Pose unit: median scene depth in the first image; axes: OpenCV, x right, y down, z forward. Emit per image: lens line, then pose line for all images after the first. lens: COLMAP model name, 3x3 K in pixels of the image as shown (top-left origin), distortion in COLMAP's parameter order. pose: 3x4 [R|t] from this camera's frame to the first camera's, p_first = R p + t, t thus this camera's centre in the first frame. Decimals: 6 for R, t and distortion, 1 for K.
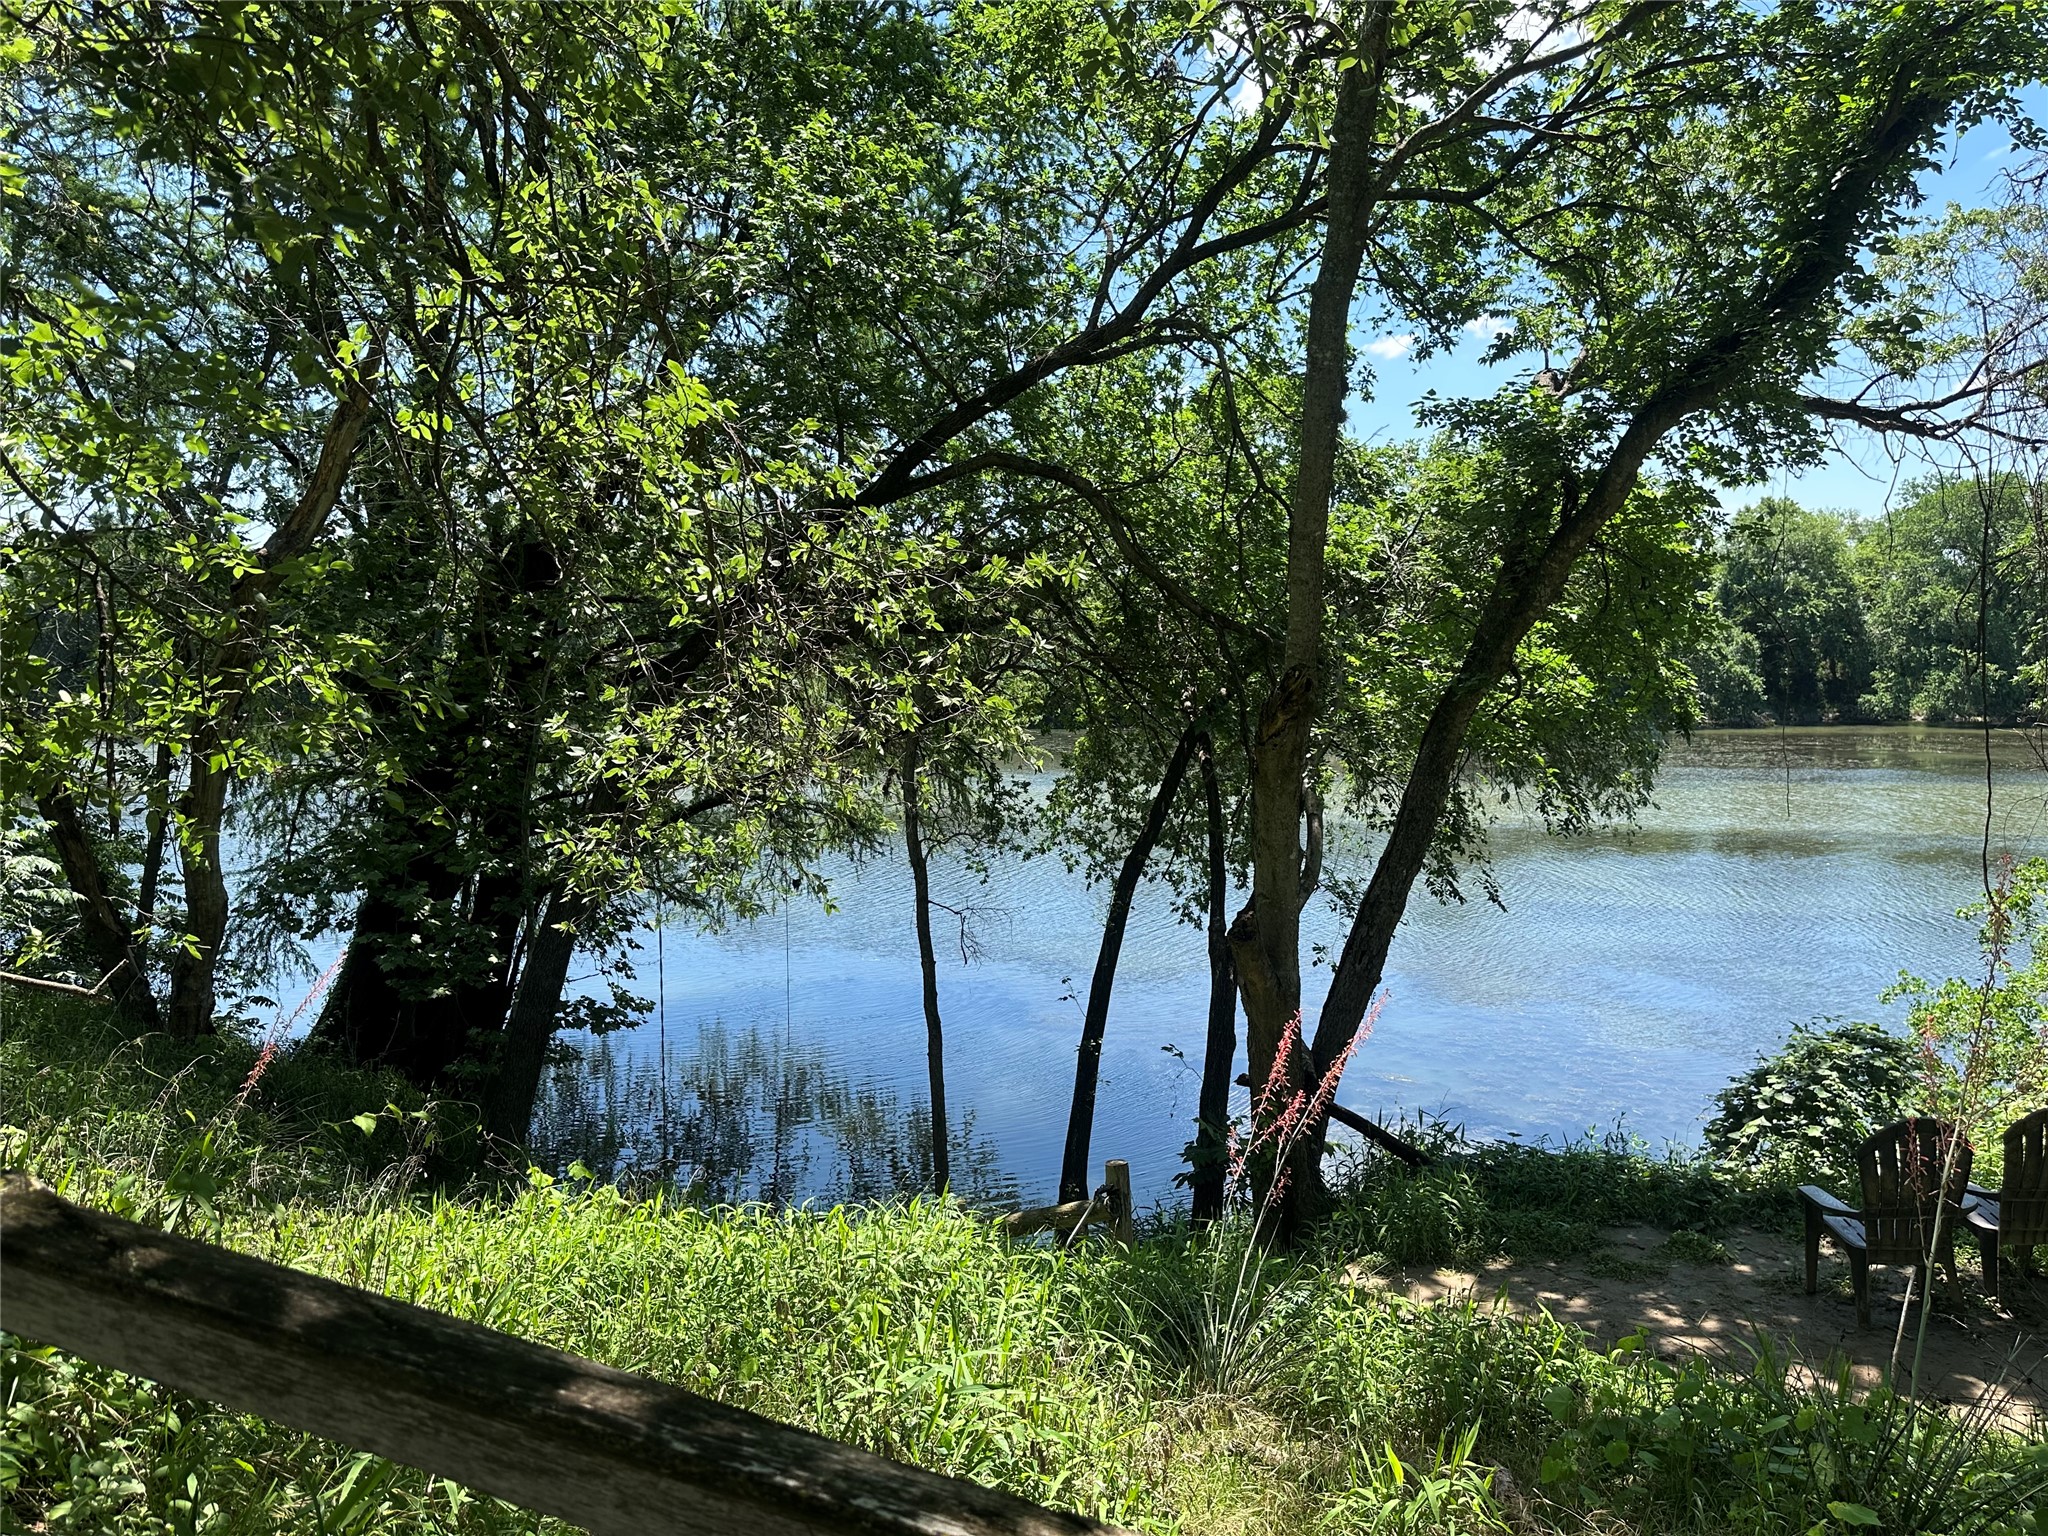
lens RADIAL K [[1408.8, 0, 1024.0], [0, 1408.8, 768.0], [0, 0, 1]] dist [0.048482, -0.002134]
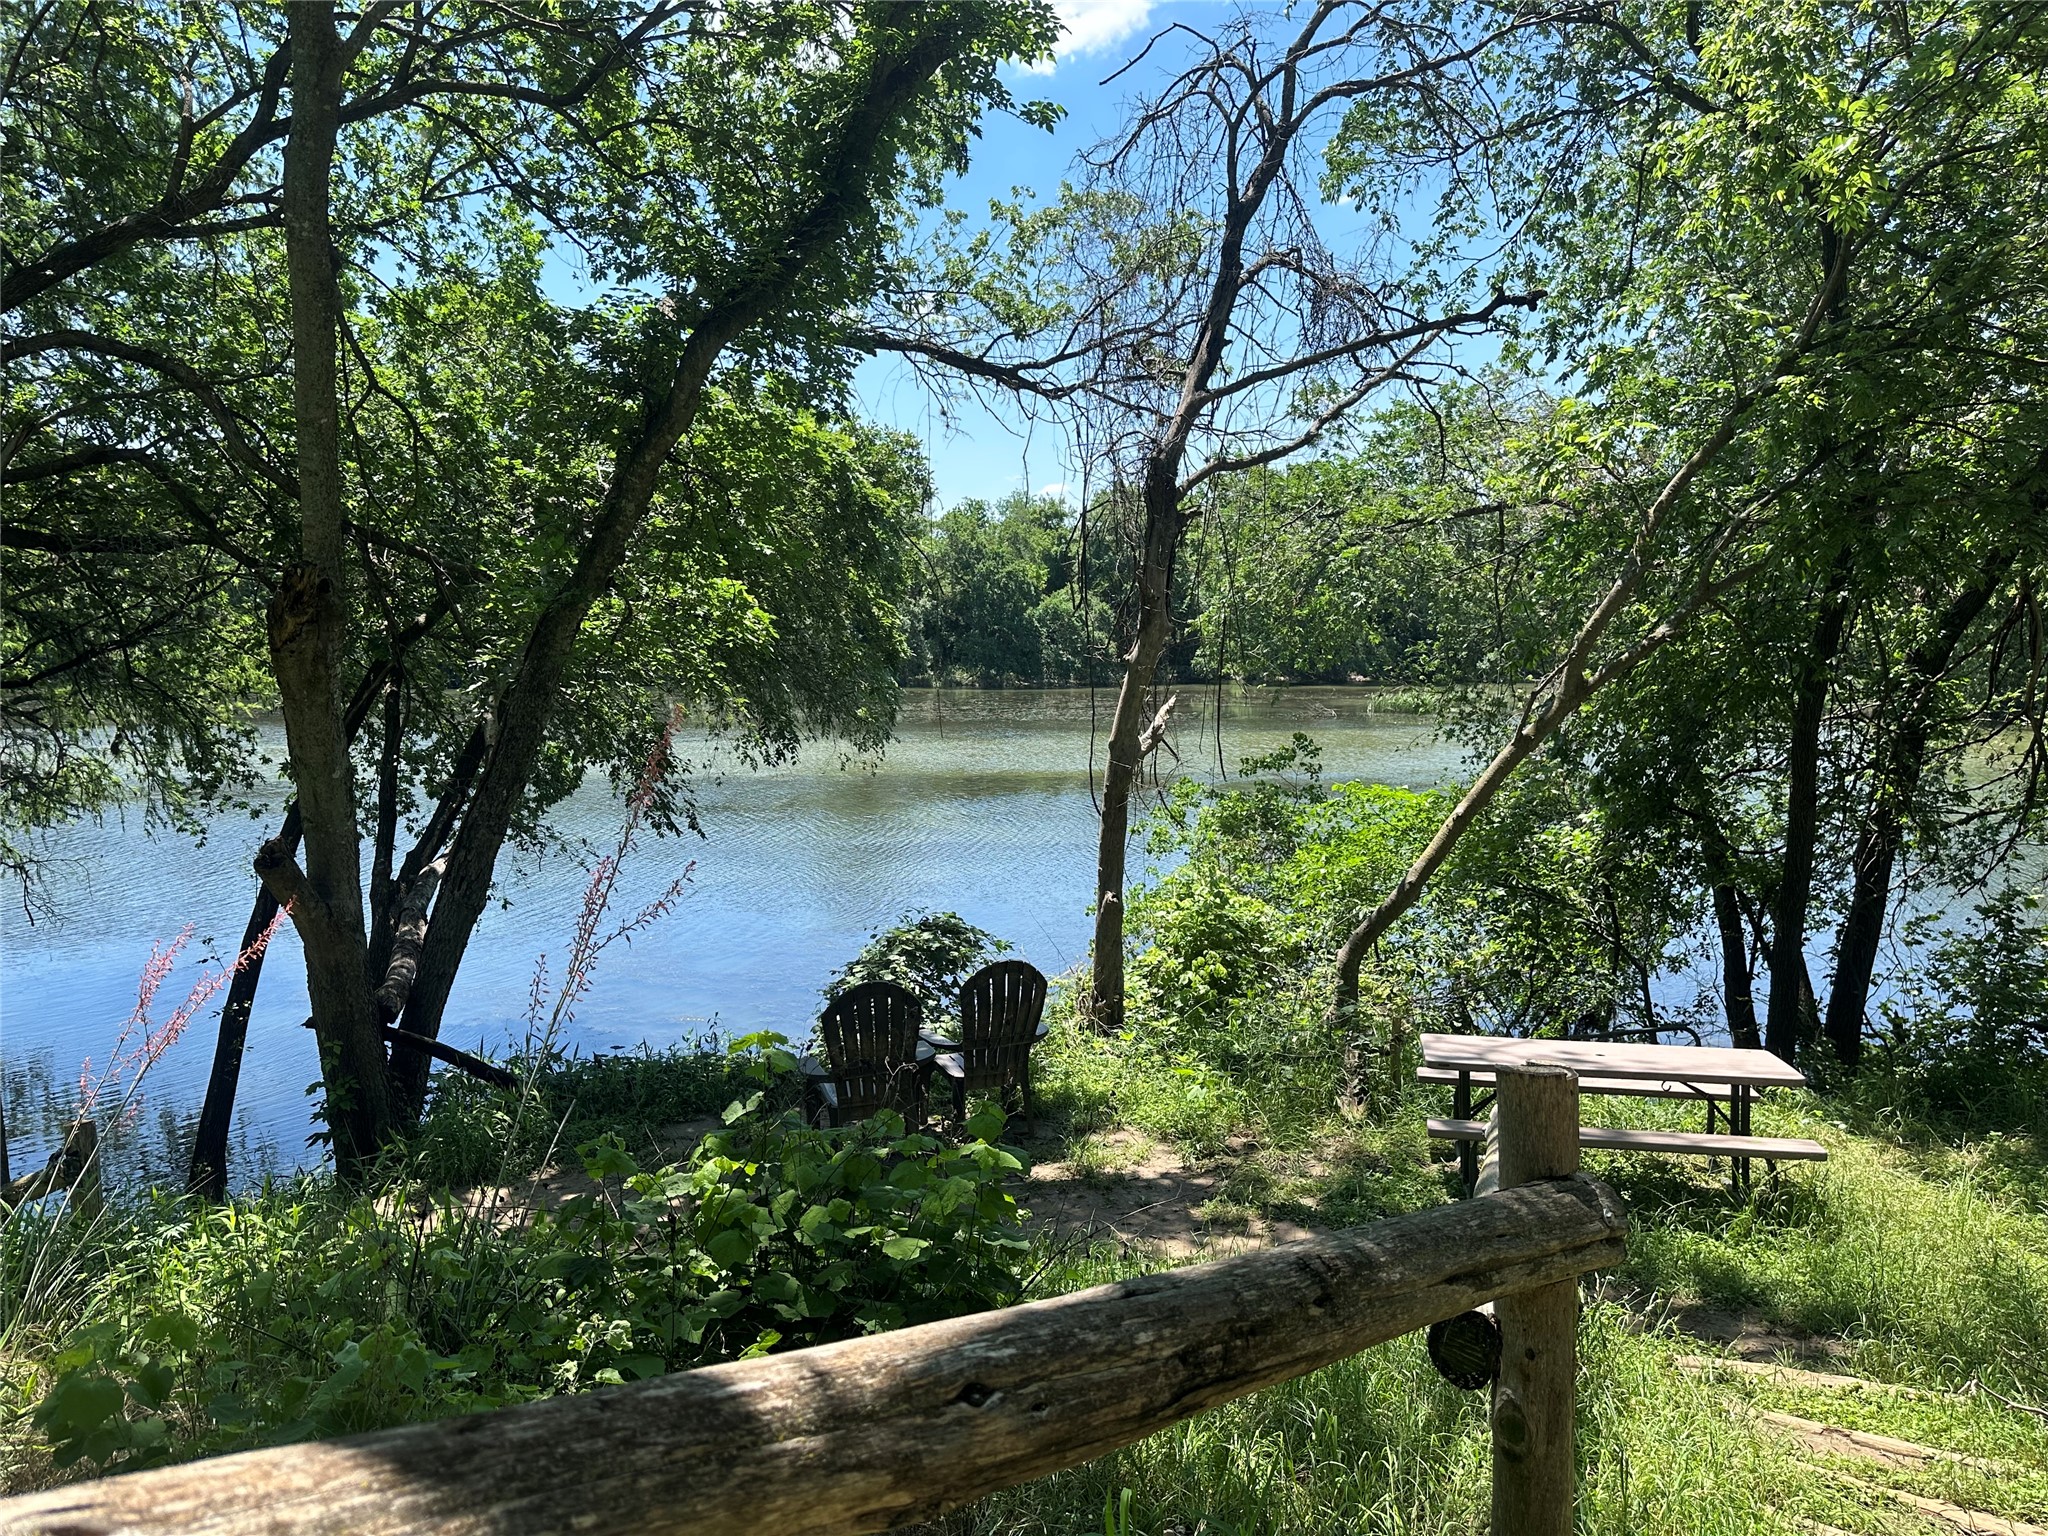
lens RADIAL K [[1408.8, 0, 1024.0], [0, 1408.8, 768.0], [0, 0, 1]] dist [0.048482, -0.002134]
pose [[0.936853, -0.024794, 0.348843, 0.224836], [0.018839, 0.999613, 0.020453, 0.037675], [-0.349215, -0.012589, 0.936958, -0.030138]]
